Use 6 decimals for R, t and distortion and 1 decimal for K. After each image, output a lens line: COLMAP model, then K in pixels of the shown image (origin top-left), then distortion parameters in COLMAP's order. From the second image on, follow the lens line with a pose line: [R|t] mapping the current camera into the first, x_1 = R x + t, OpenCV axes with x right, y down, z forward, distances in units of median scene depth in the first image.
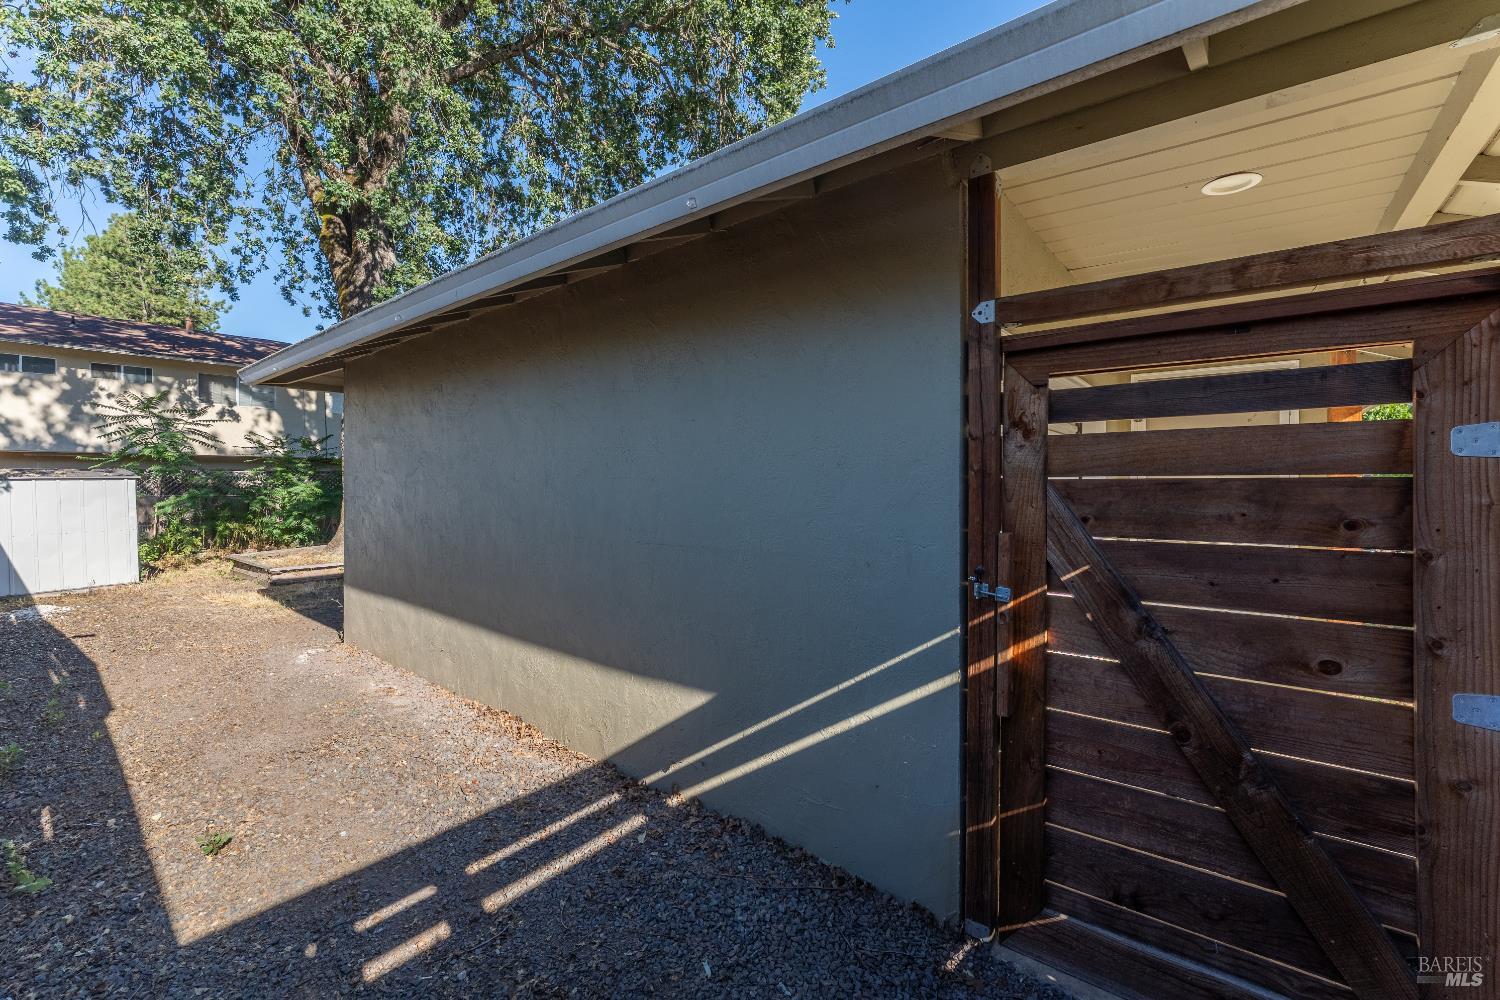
lens RADIAL K [[606.3, 0, 752.5], [0, 606.3, 496.8], [0, 0, 1]] dist [0.002914, -0.000283]
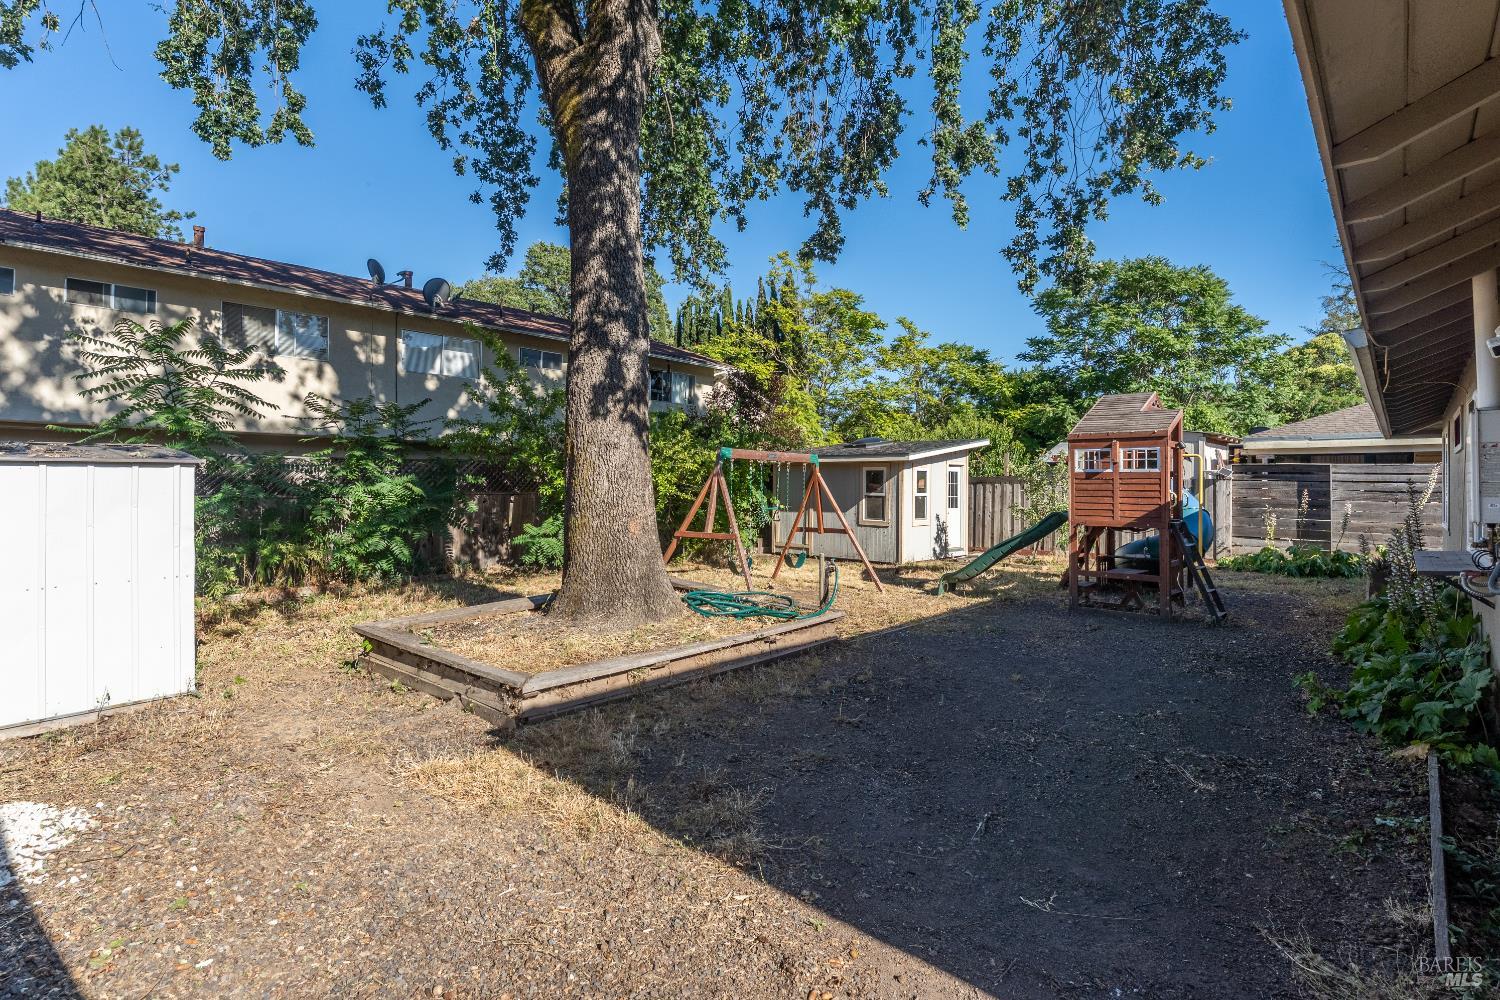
lens RADIAL K [[745.3, 0, 746.1], [0, 745.3, 475.1], [0, 0, 1]] dist [0.002146, 0.000651]
pose [[0.998396, 0.012744, -0.055161, -0.361830], [-0.014546, 0.999369, -0.032402, -0.006108], [0.054713, 0.033153, 0.997952, 0.292913]]
